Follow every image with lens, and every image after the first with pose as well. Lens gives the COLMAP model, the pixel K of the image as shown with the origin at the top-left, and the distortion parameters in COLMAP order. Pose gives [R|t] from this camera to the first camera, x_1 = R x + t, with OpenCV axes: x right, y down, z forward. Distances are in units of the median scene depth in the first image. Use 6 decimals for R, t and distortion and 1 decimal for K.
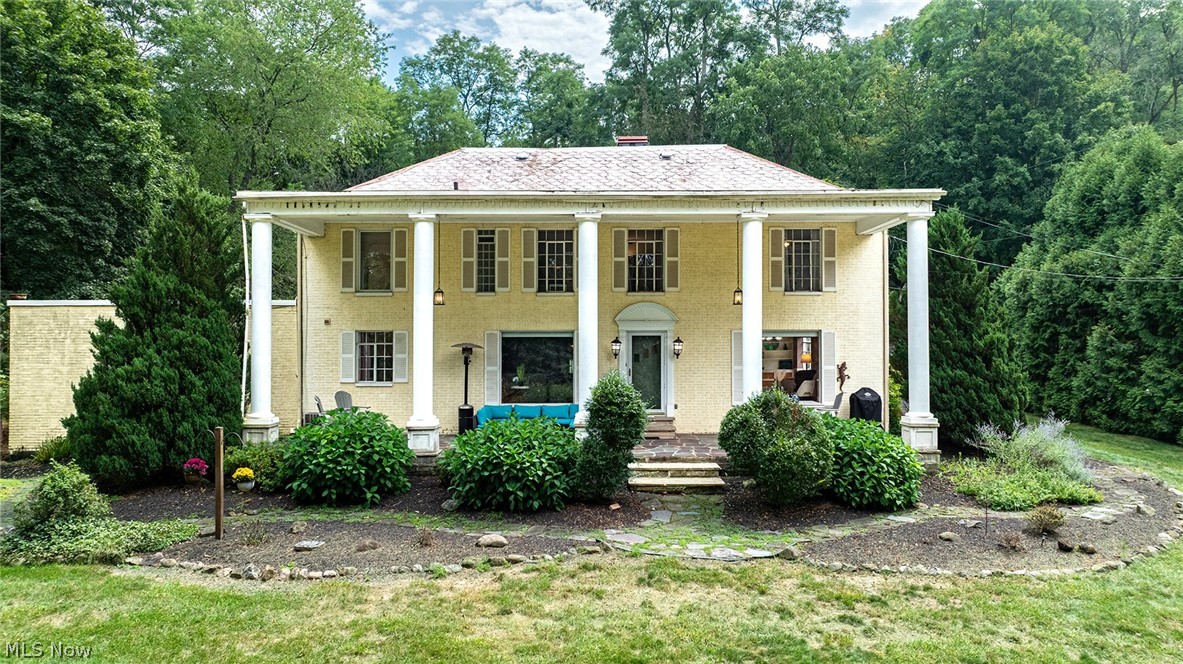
lens RADIAL K [[827.9, 0, 591.5], [0, 827.9, 332.0], [0, 0, 1]] dist [-0.016550, 0.003849]
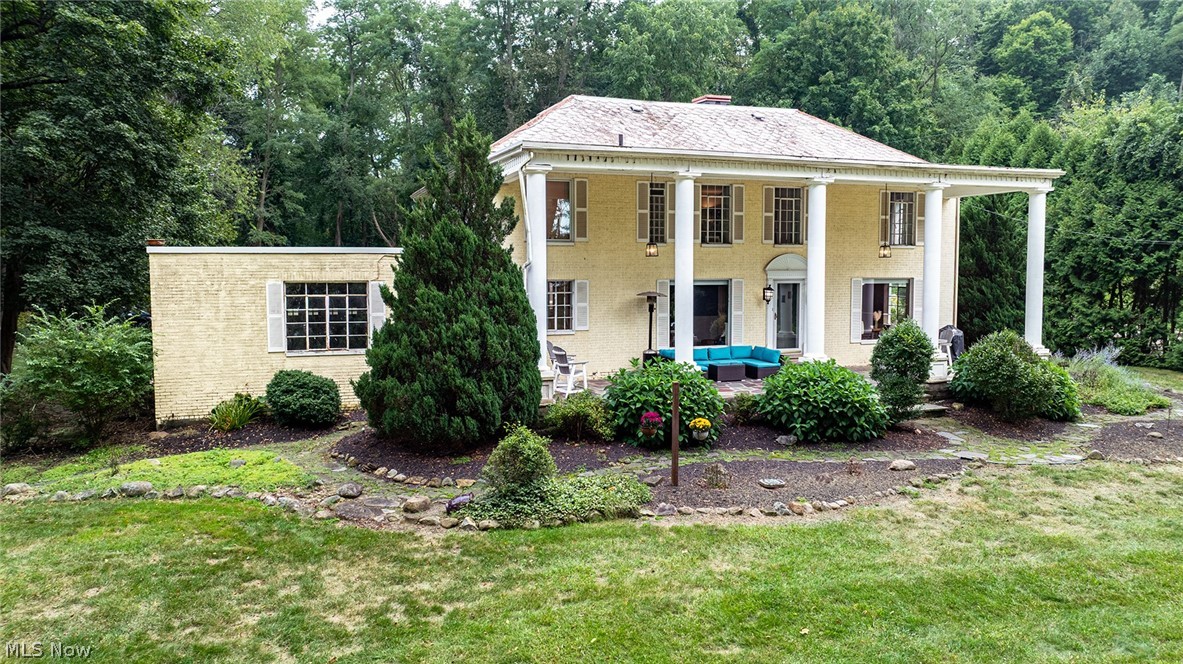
lens RADIAL K [[827.9, 0, 591.5], [0, 827.9, 332.0], [0, 0, 1]] dist [-0.016550, 0.003849]
pose [[0.938341, -0.026338, 0.344706, -0.572146], [-0.002500, 0.996551, 0.082950, -0.022132], [-0.345702, -0.078697, 0.935038, 0.033883]]
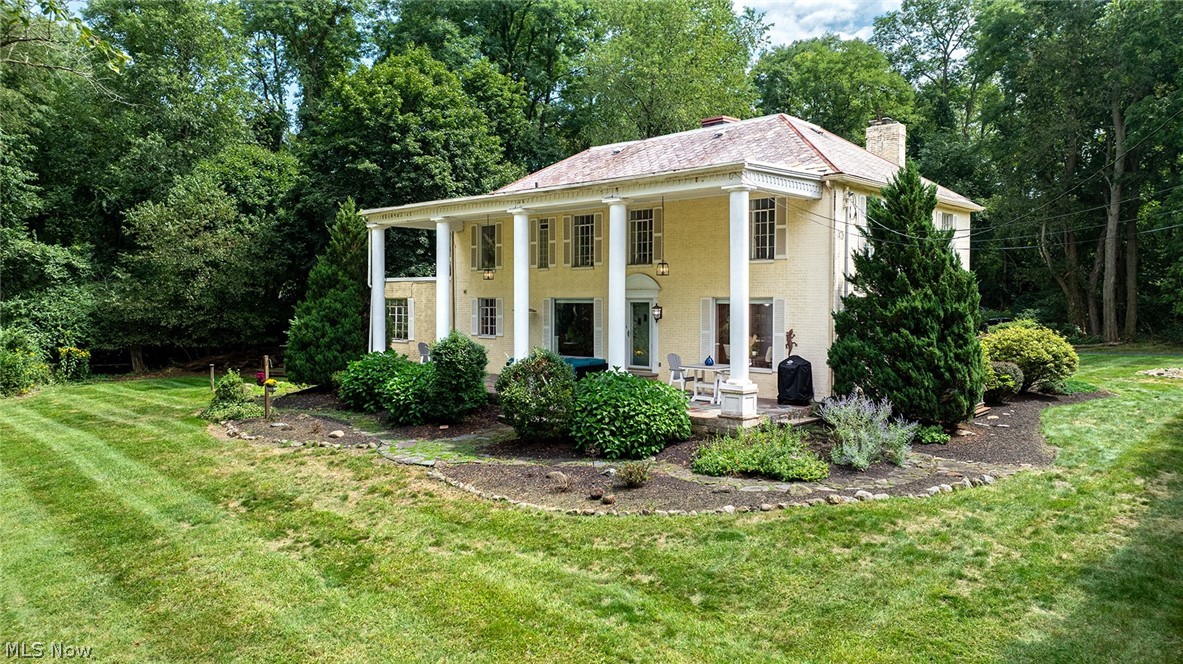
lens RADIAL K [[827.9, 0, 591.5], [0, 827.9, 332.0], [0, 0, 1]] dist [-0.016550, 0.003849]
pose [[0.748565, 0.027368, -0.662496, 0.782392], [0.005582, 0.998852, 0.047570, -0.009573], [0.663038, -0.039307, 0.747553, 0.087847]]
